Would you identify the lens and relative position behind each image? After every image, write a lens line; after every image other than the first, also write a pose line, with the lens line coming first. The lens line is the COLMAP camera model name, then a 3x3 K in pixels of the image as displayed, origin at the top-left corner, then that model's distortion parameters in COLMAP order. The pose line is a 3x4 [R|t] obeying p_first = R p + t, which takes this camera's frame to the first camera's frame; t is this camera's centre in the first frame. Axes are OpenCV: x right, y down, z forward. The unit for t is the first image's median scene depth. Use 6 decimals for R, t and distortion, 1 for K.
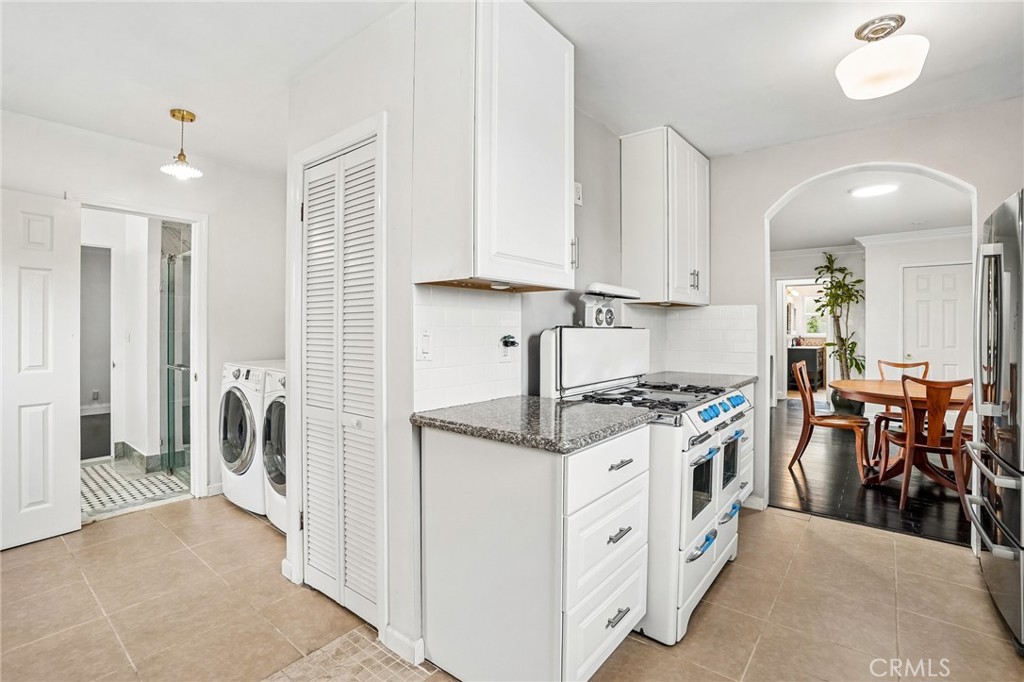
lens RADIAL K [[470.2, 0, 512.2], [0, 470.2, 322.4], [0, 0, 1]] dist [-0.059724, 0.016640]
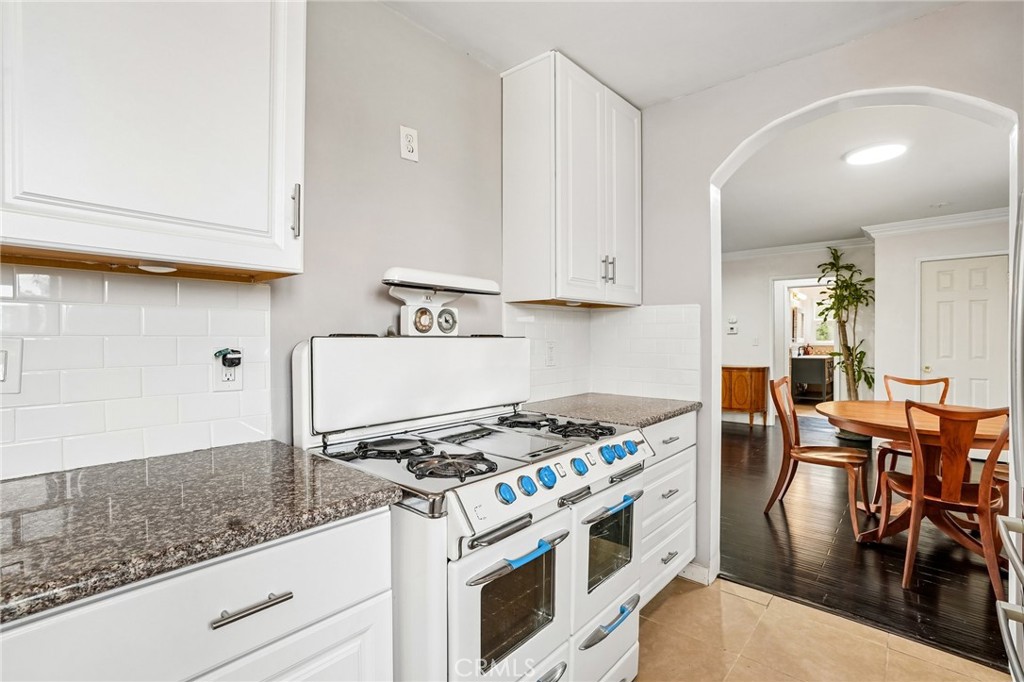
lens RADIAL K [[476.6, 0, 509.7], [0, 476.6, 333.7], [0, 0, 1]] dist [-0.057158, 0.017564]
pose [[0.999484, -0.004877, -0.031764, 0.190575], [0.005066, 0.999970, 0.005885, 0.002529], [0.031734, -0.006043, 0.999478, 0.187101]]
